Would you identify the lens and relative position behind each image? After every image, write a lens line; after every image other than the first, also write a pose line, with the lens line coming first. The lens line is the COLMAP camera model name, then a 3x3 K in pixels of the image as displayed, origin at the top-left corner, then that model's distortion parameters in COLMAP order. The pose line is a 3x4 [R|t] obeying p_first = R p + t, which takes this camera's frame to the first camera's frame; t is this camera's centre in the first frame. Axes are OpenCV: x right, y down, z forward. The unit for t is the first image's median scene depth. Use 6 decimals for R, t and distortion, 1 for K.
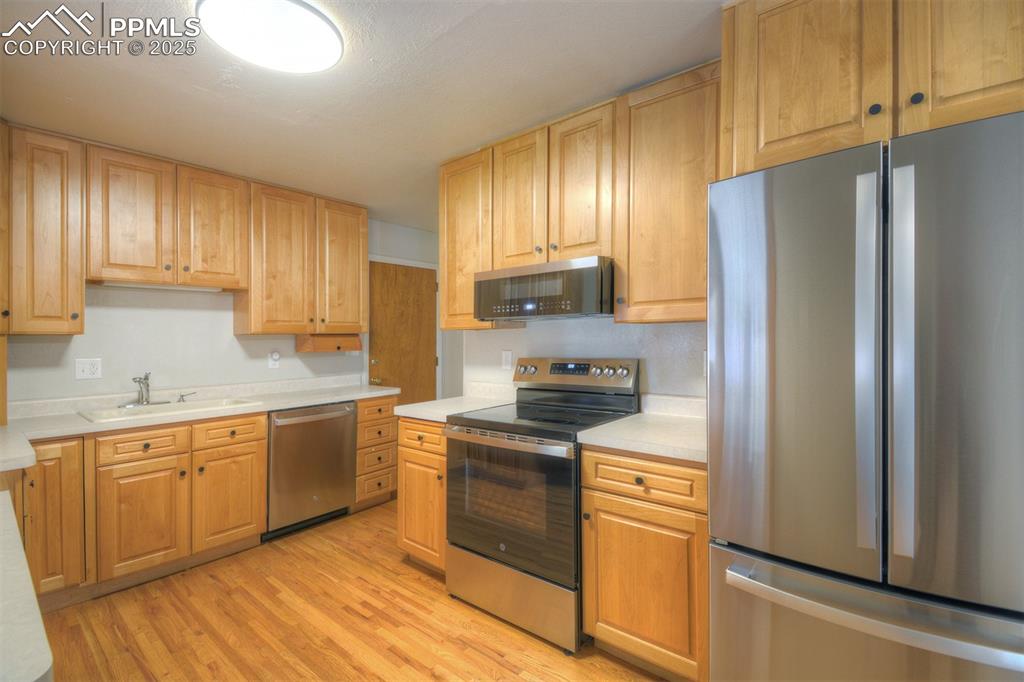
lens RADIAL K [[468.7, 0, 512.0], [0, 468.7, 341.0], [0, 0, 1]] dist [0.012543, -0.029061]
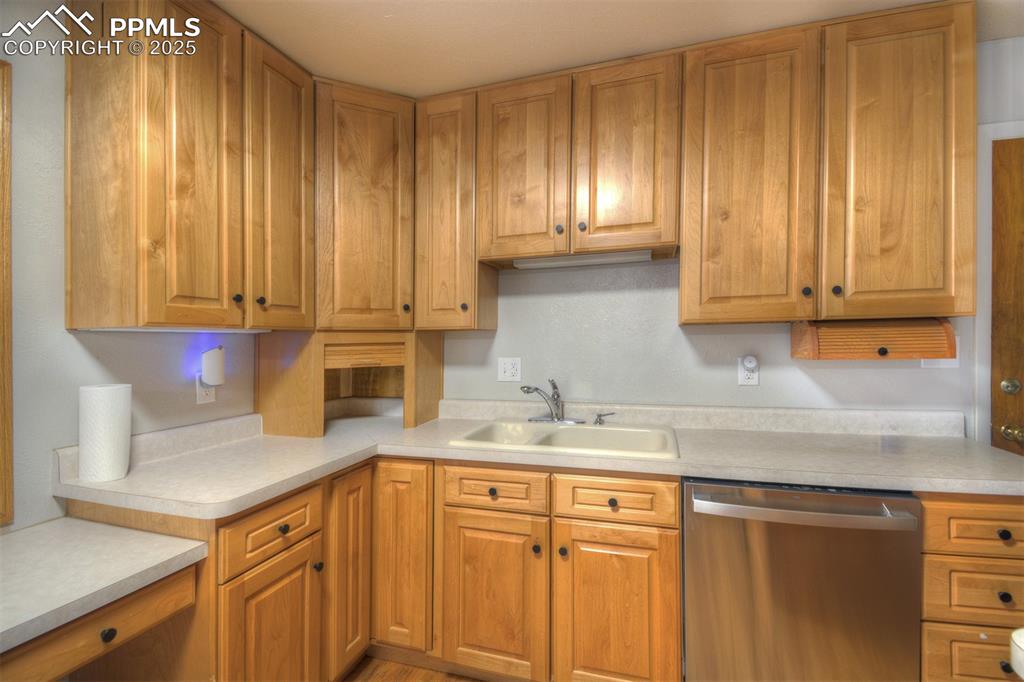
lens RADIAL K [[446.1, 0, 512.0], [0, 446.1, 341.0], [0, 0, 1]] dist [0.024751, -0.024086]
pose [[0.371833, 0.009346, -0.928252, -0.145657], [0.005966, 0.999905, 0.012458, -0.002763], [0.928280, -0.010170, 0.371742, 0.674693]]
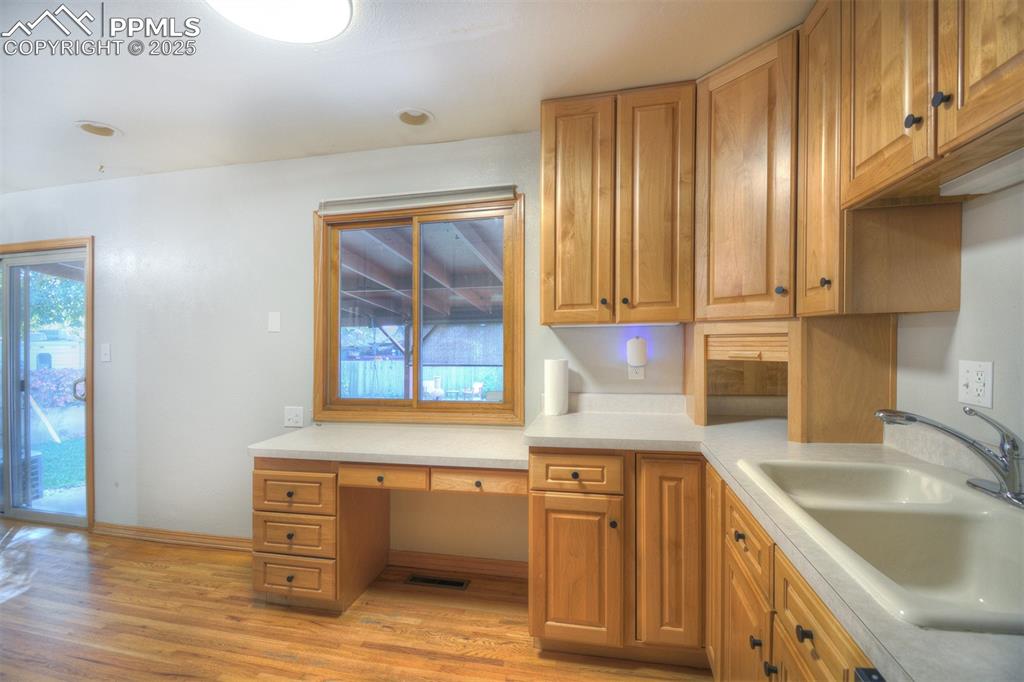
lens RADIAL K [[469.4, 0, 511.6], [0, 469.4, 310.4], [0, 0, 1]] dist [0.000526, -0.000476]
pose [[-0.885153, 0.004285, -0.465281, -0.274898], [0.029614, 0.998449, -0.047143, -0.003551], [0.464357, -0.055508, -0.883907, 1.143148]]
